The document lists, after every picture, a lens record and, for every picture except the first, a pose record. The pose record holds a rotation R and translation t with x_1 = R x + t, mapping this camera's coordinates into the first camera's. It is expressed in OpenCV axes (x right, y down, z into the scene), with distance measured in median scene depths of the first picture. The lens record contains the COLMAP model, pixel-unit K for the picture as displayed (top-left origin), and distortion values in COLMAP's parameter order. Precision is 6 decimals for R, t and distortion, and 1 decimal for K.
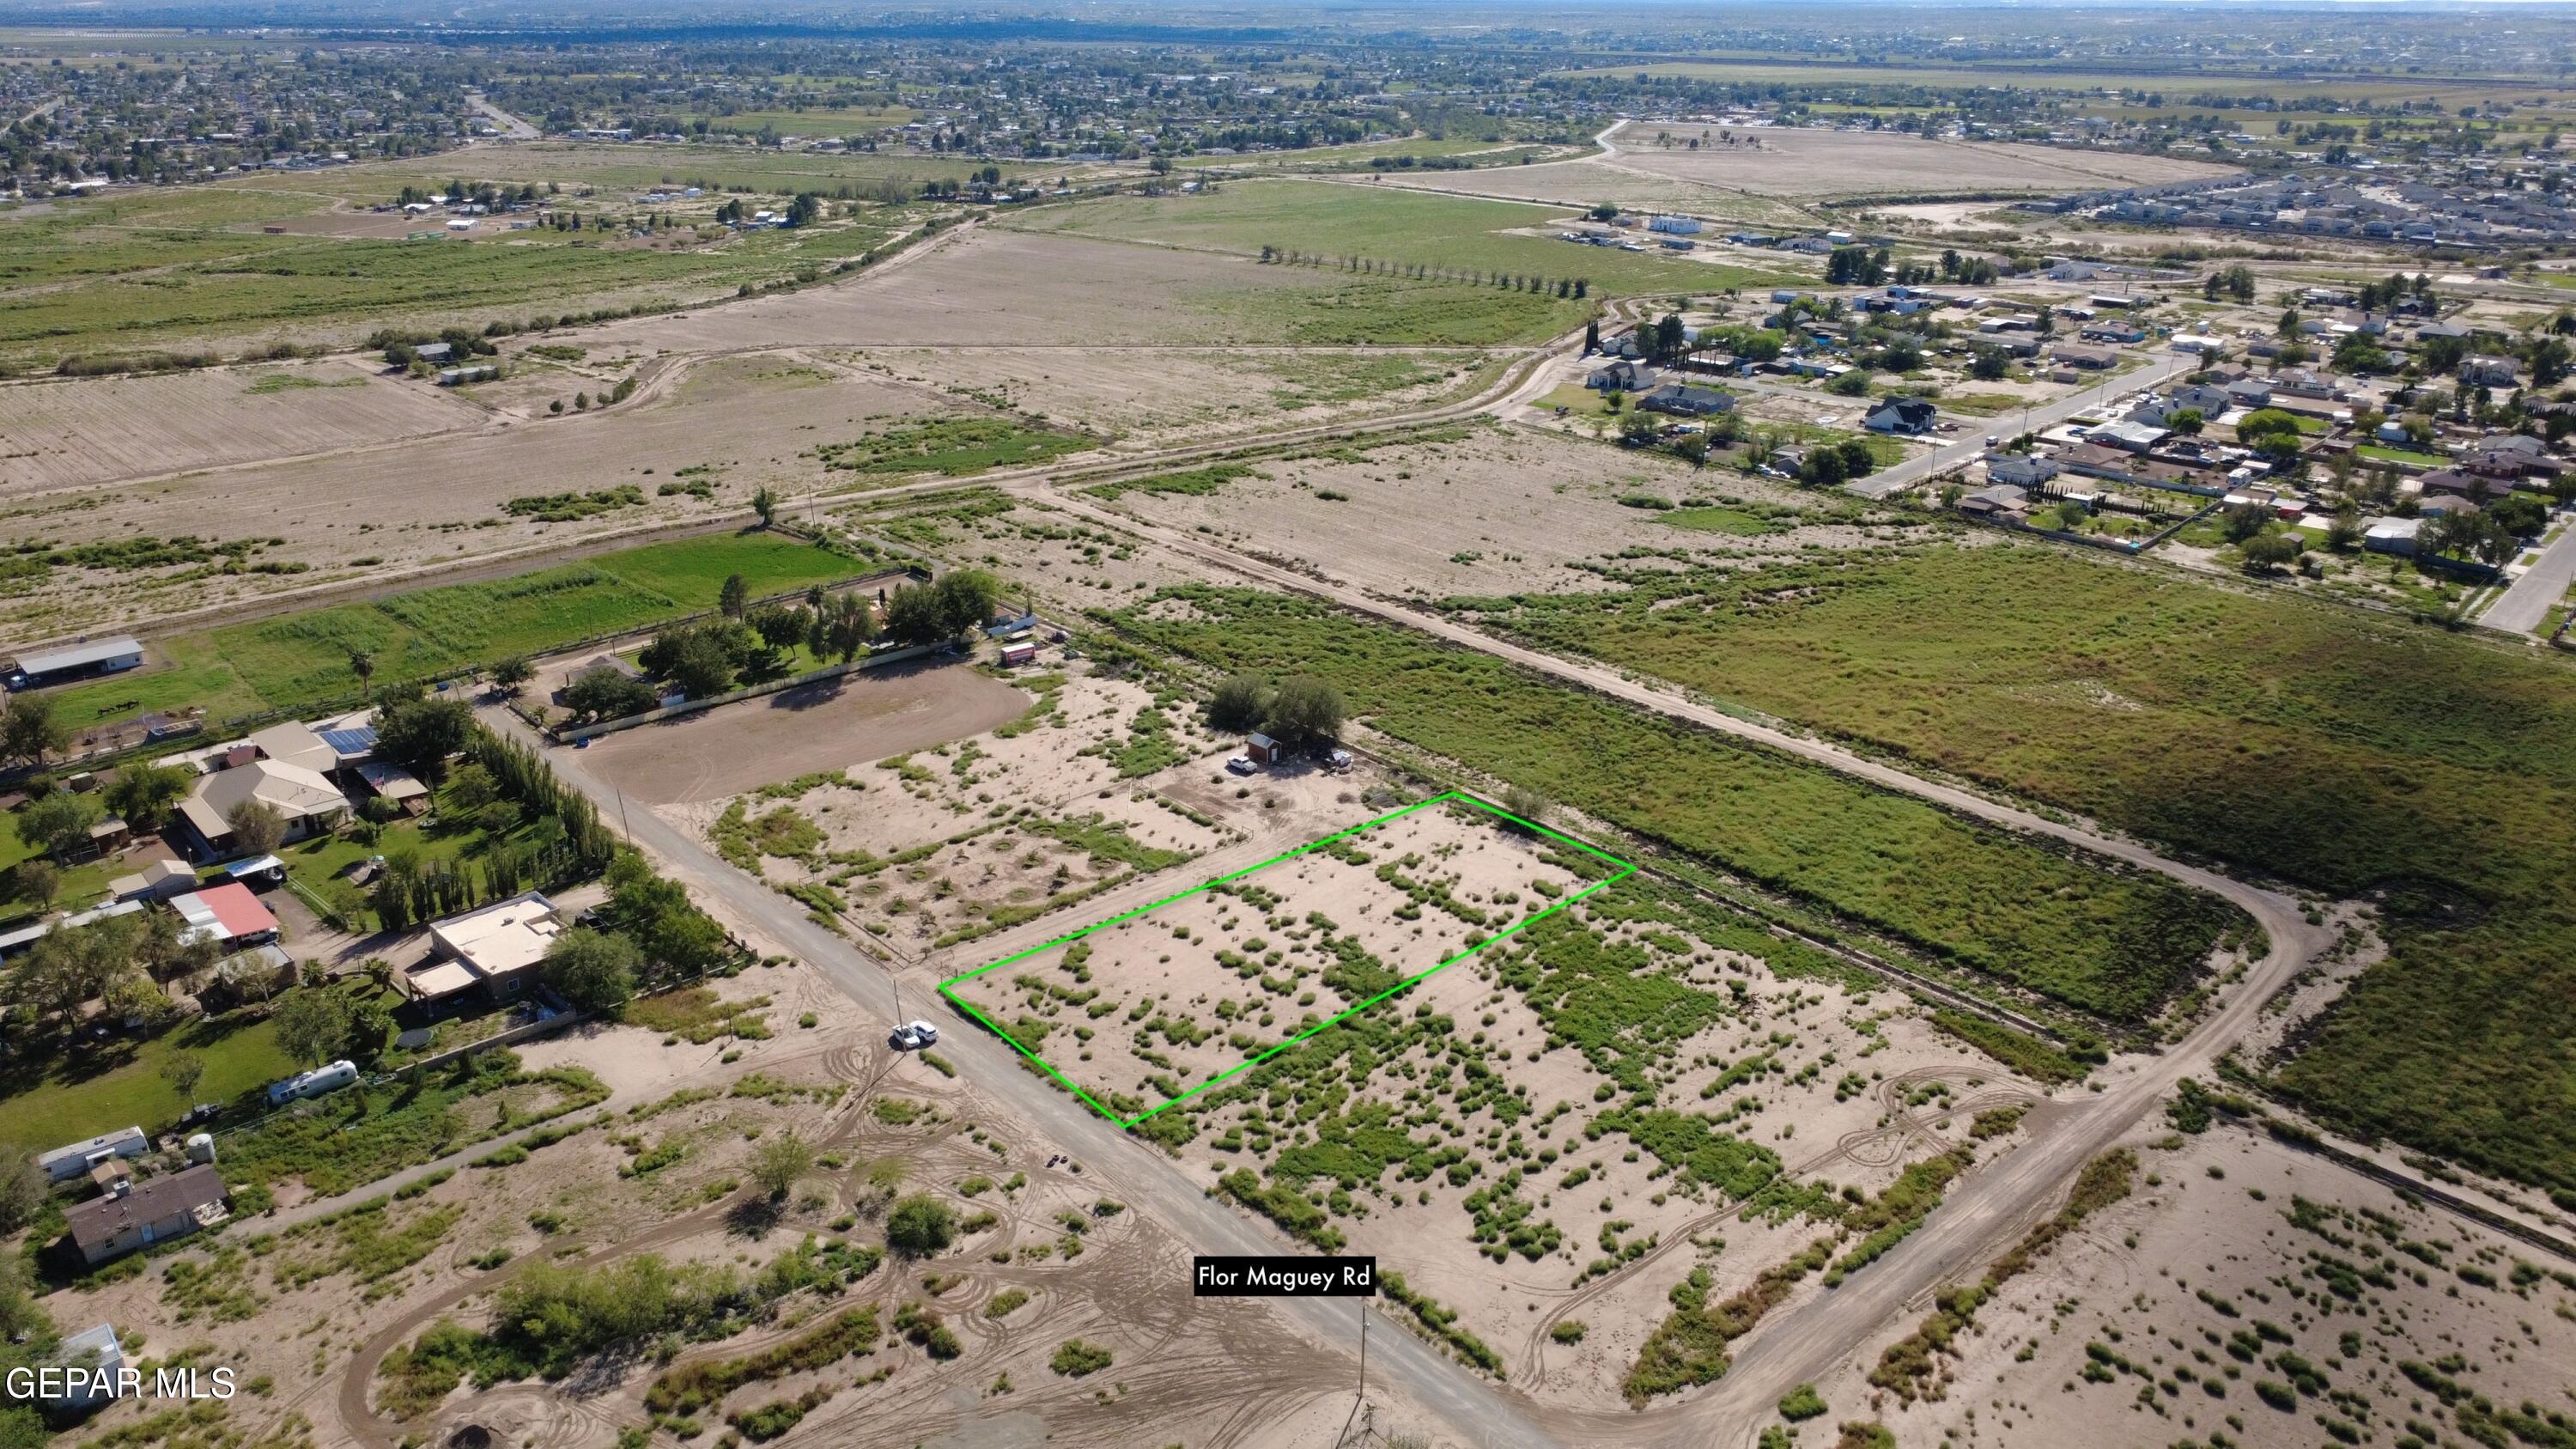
lens RADIAL K [[1879.1, 0, 1285.0], [0, 1879.1, 728.4], [0, 0, 1]] dist [-0.005431, 0.008684]
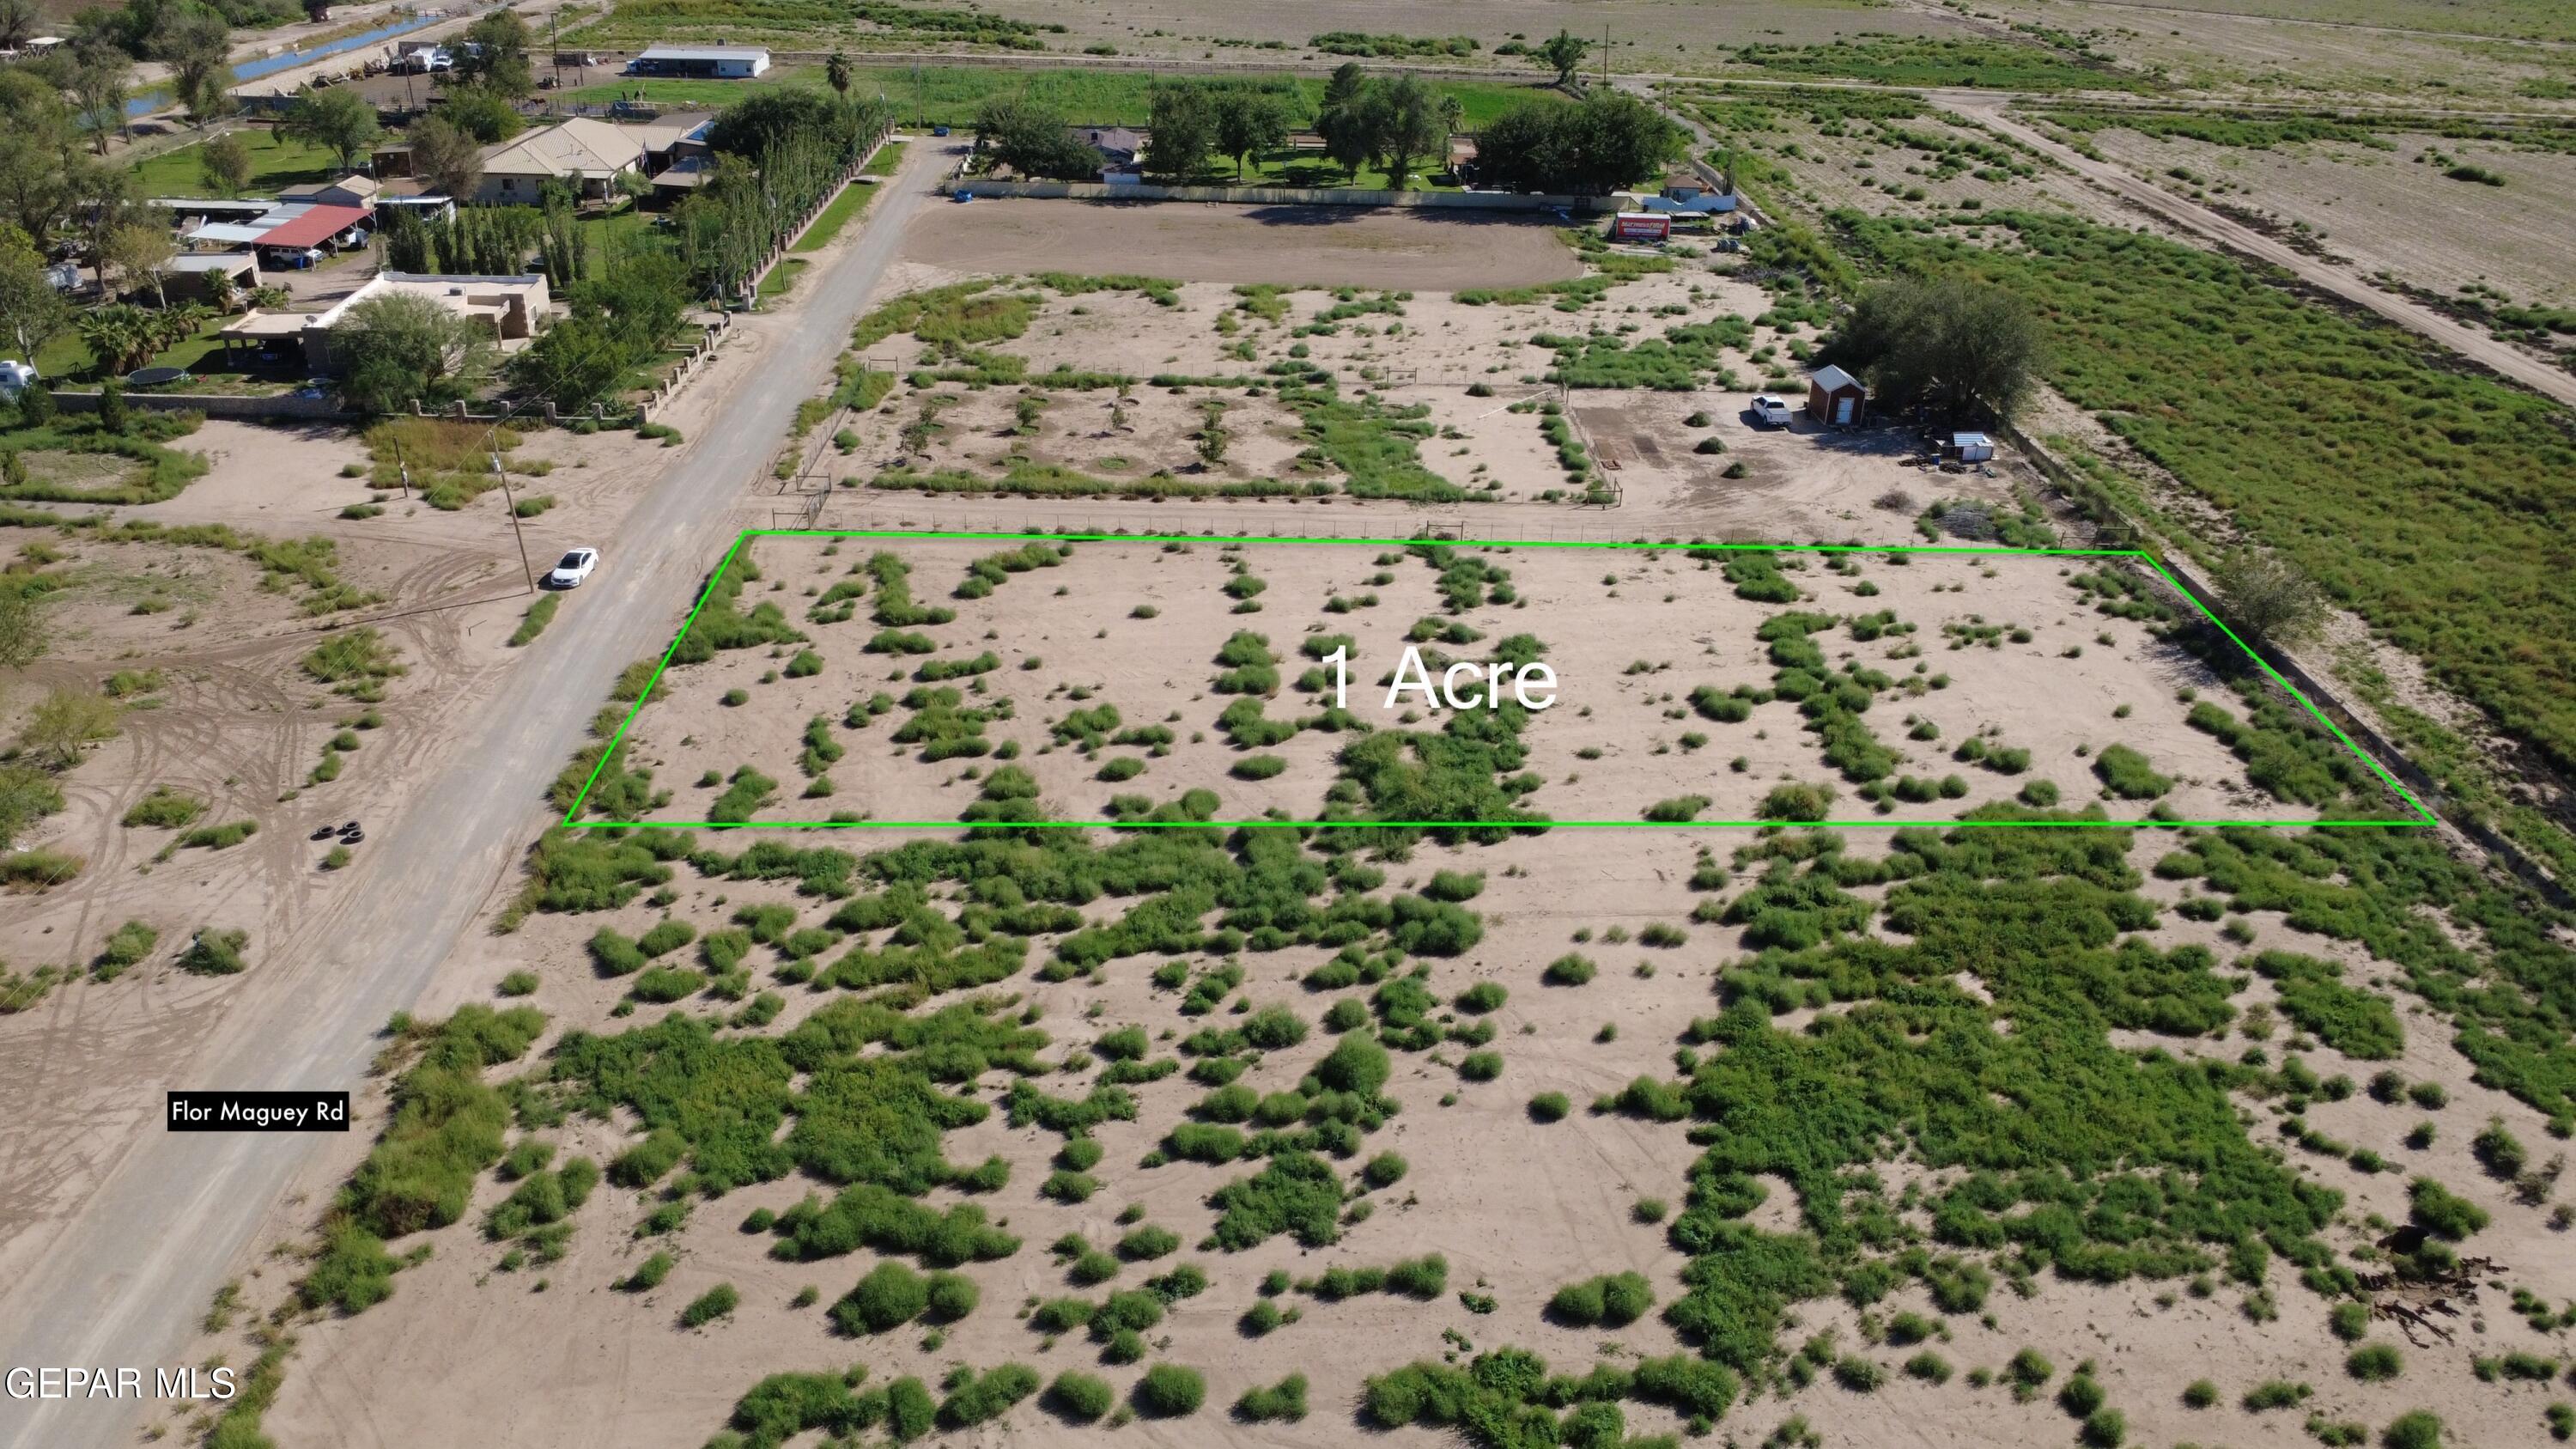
lens RADIAL K [[1879.1, 0, 1284.7], [0, 1879.1, 721.5], [0, 0, 1]] dist [-0.005431, 0.008684]
pose [[0.760374, 0.305979, -0.572895, 0.246886], [-0.258810, 0.951762, 0.164824, 0.062770], [0.595692, 0.022943, 0.802885, 0.654397]]
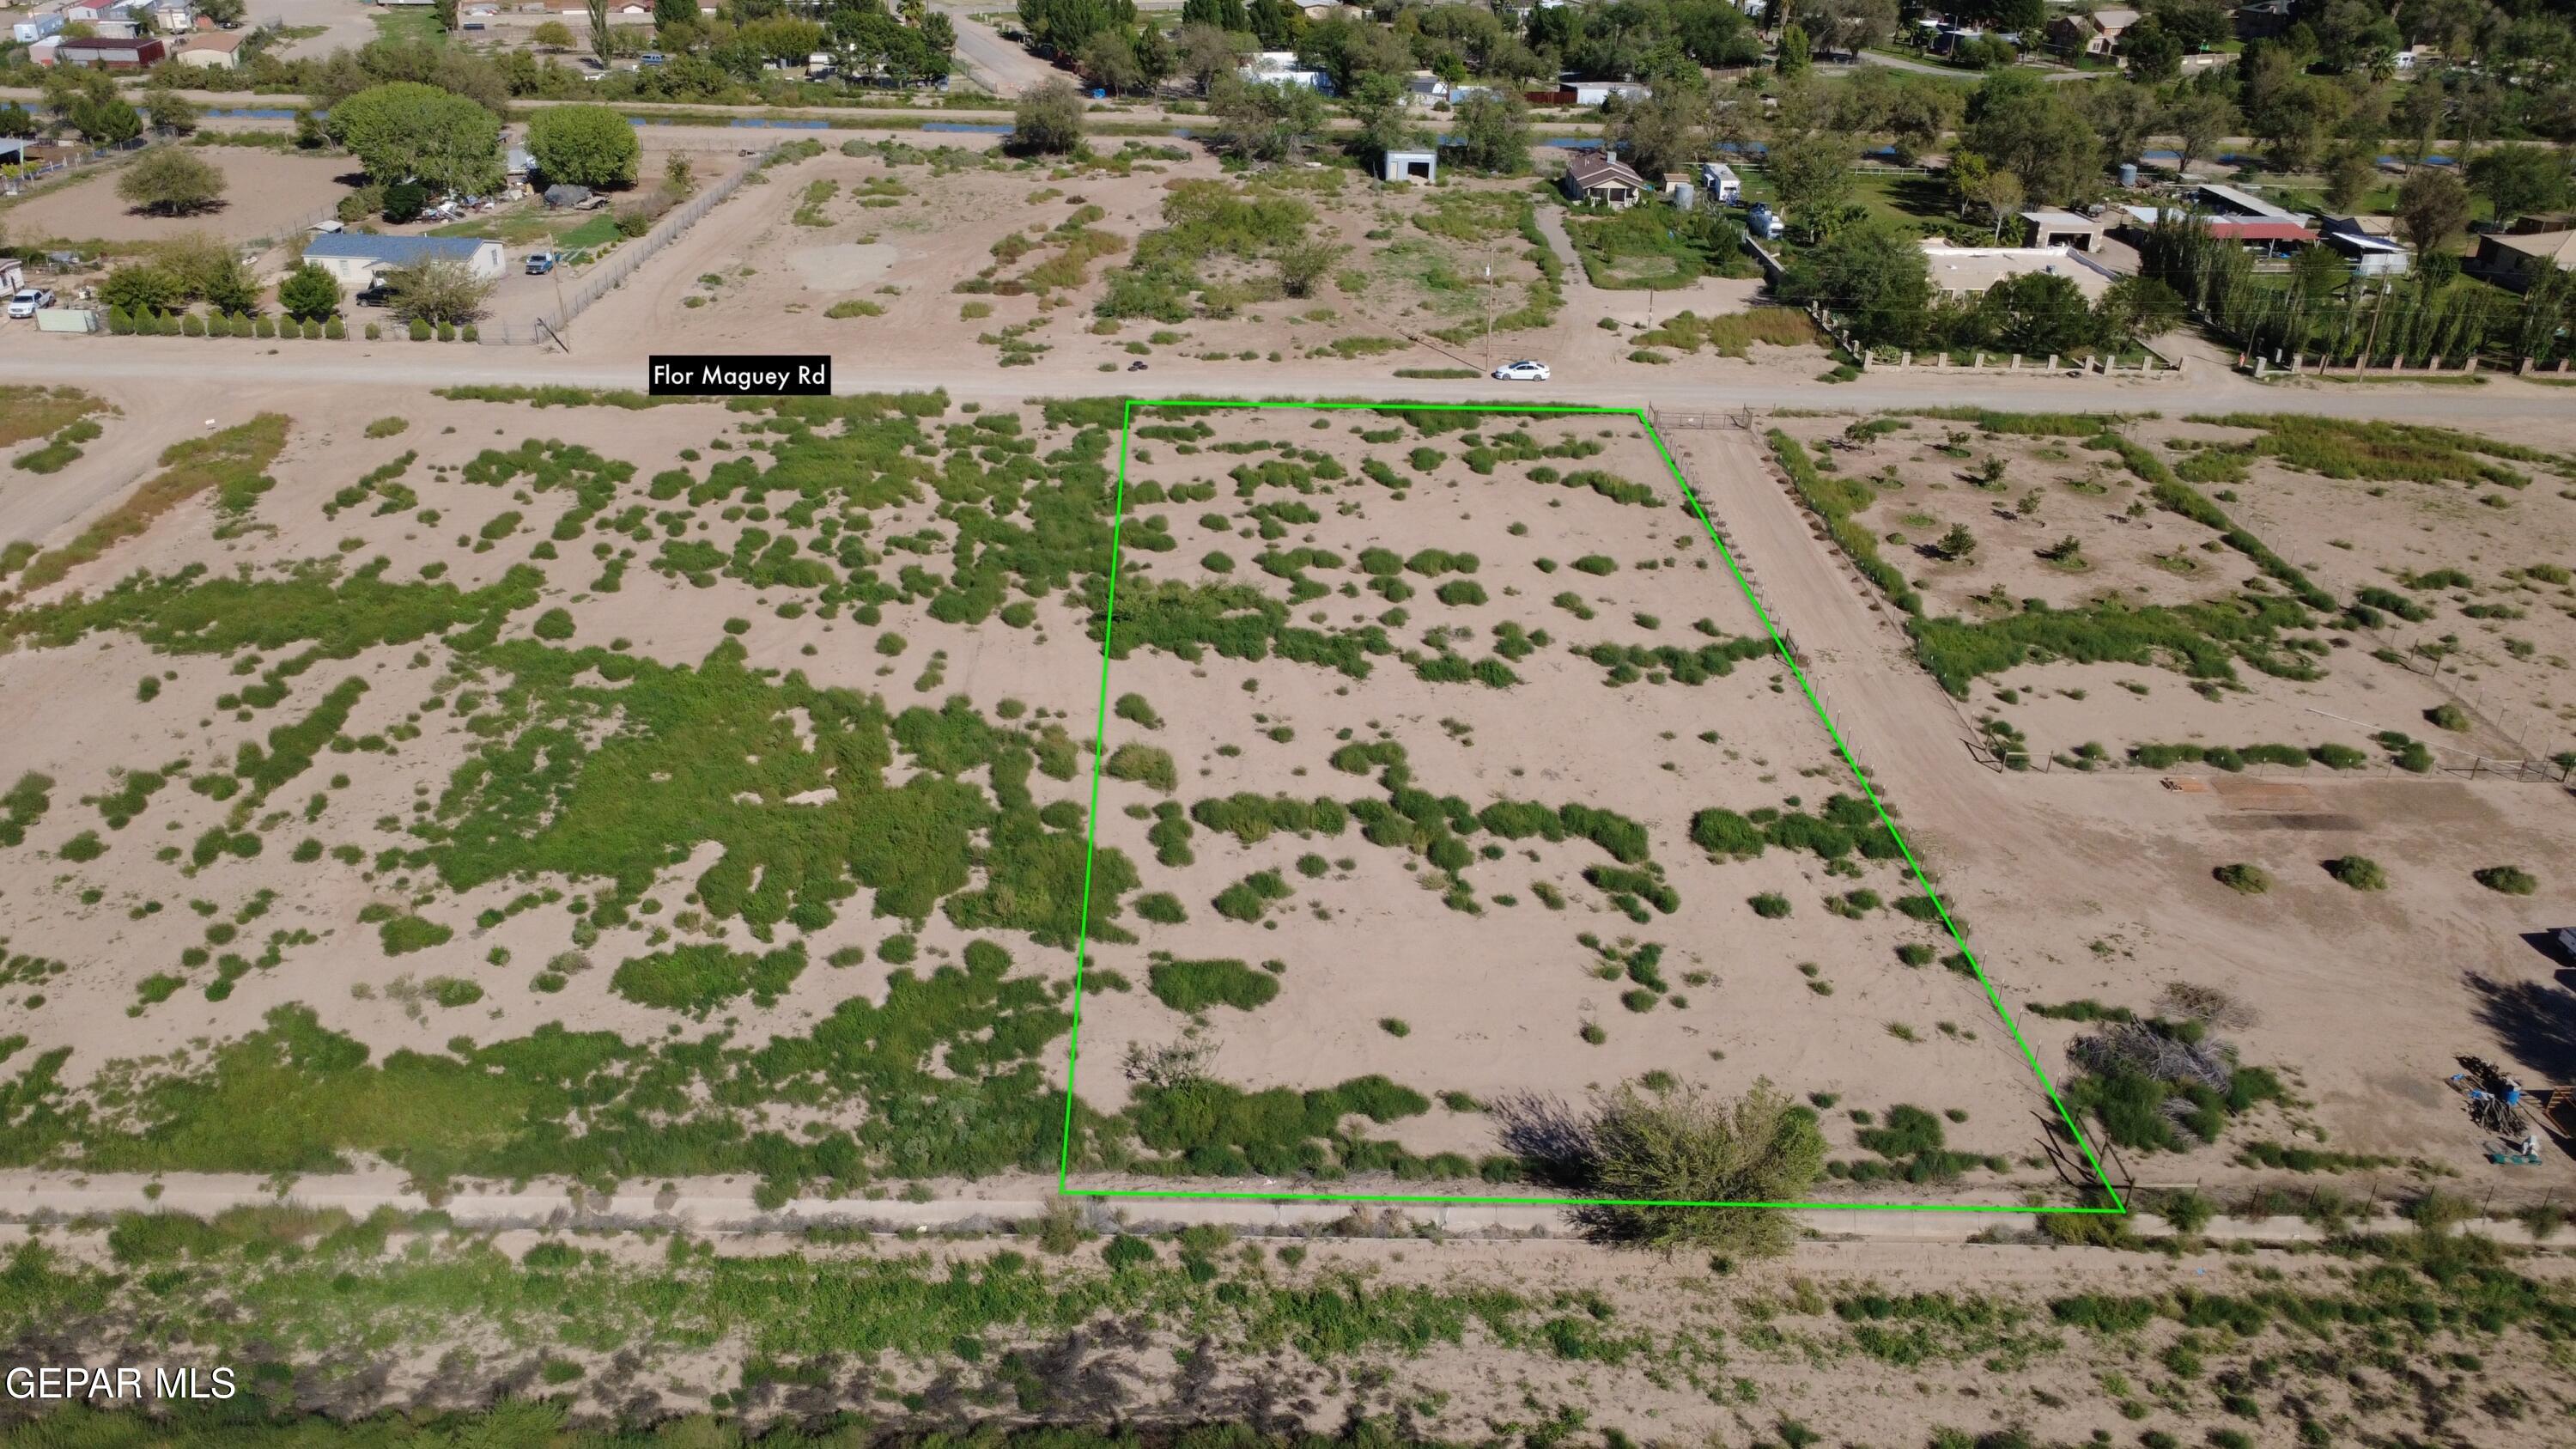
lens RADIAL K [[1879.1, 0, 1286.7], [0, 1879.1, 730.4], [0, 0, 1]] dist [-0.005431, 0.008684]
pose [[-0.660864, 0.322714, -0.677580, 0.352070], [-0.298416, 0.715402, 0.631782, -0.147563], [0.688627, 0.619722, -0.376480, 1.207417]]
